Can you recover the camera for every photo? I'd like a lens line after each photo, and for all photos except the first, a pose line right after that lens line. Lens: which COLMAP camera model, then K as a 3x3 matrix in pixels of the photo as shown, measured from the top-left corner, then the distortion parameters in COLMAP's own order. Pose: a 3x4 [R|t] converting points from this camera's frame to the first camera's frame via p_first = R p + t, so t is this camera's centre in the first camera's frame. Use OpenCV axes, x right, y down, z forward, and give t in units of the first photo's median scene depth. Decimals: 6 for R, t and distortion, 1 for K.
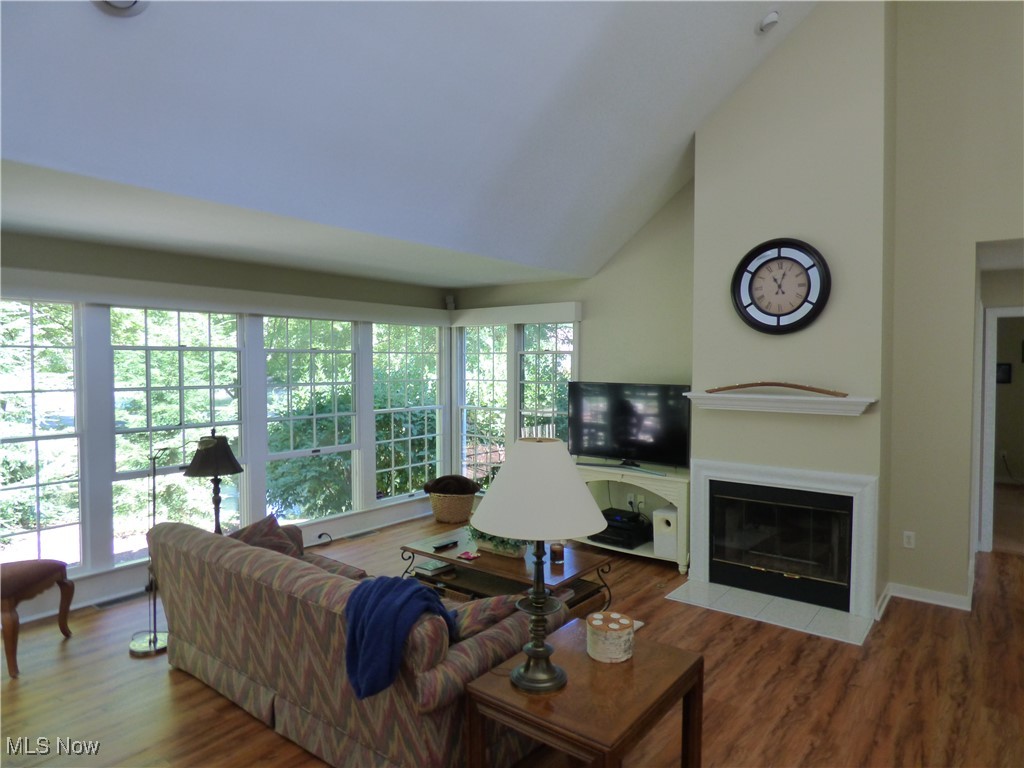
lens RADIAL K [[616.9, 0, 517.9], [0, 616.9, 385.9], [0, 0, 1]] dist [0.000854, -0.017418]
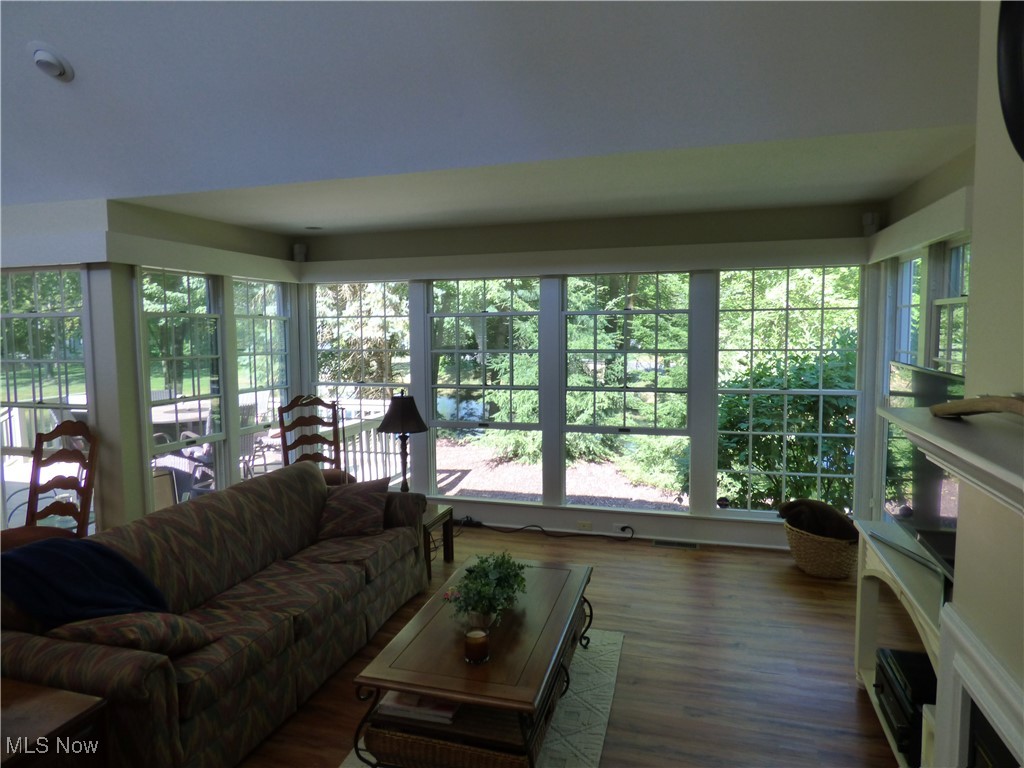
lens RADIAL K [[616.9, 0, 517.9], [0, 616.9, 385.9], [0, 0, 1]] dist [0.000854, -0.017418]
pose [[0.363093, 0.080896, -0.928234, 1.675092], [-0.018731, 0.996656, 0.079532, -0.082714], [0.931565, -0.011491, 0.363394, 2.272541]]
